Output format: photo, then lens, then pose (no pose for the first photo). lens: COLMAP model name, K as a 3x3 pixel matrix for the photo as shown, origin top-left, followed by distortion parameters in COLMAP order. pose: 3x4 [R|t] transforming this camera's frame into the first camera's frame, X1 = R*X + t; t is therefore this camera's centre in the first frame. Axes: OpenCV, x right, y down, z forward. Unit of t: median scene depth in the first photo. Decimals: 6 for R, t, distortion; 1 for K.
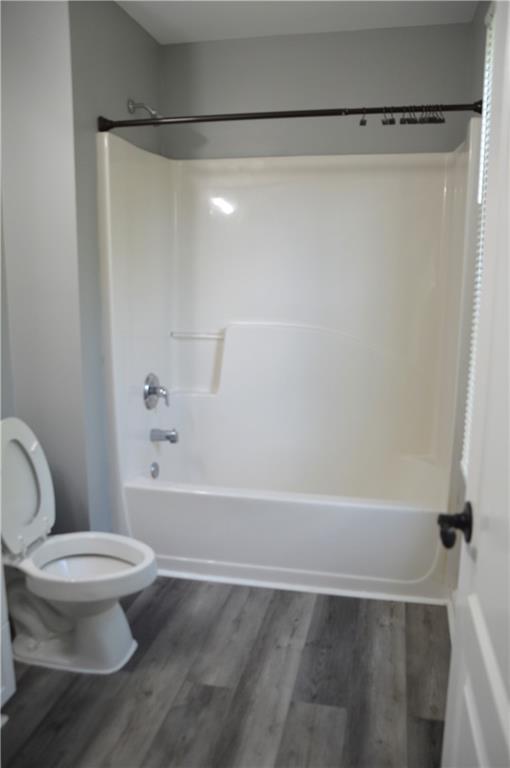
lens RADIAL K [[612.4, 0, 256.5], [0, 612.4, 386.4], [0, 0, 1]] dist [-0.147869, 0.092955]
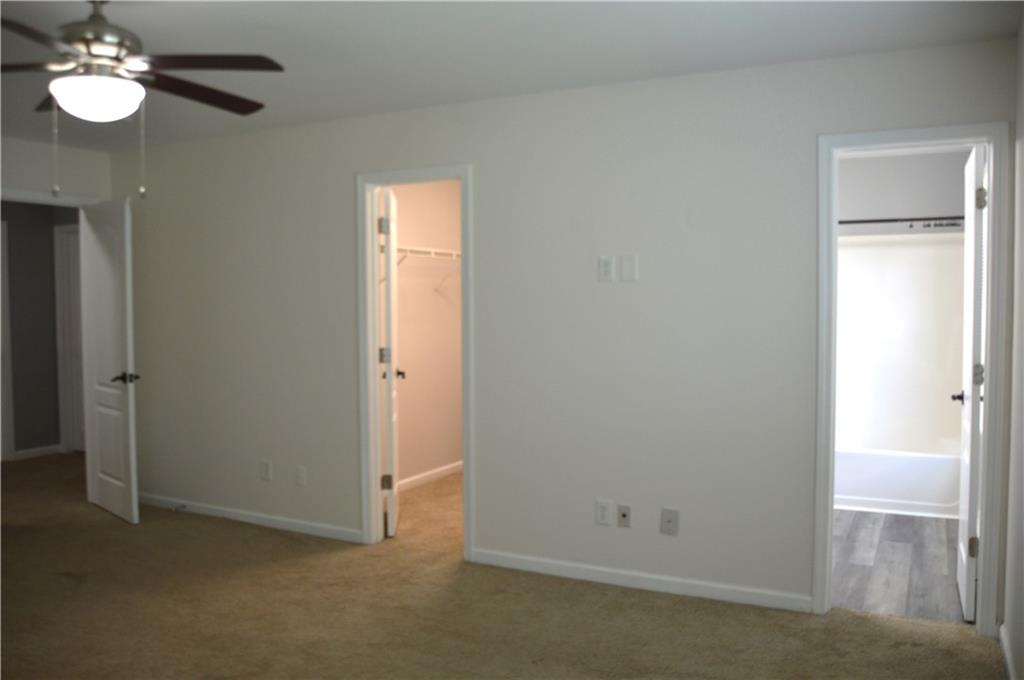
lens RADIAL K [[816.5, 0, 505.3], [0, 816.5, 338.2], [0, 0, 1]] dist [-0.147869, 0.092955]
pose [[0.962187, 0.005224, -0.272340, -0.342702], [-0.048358, 0.987210, -0.151915, 0.297681], [0.268063, 0.159340, 0.950133, -1.495589]]
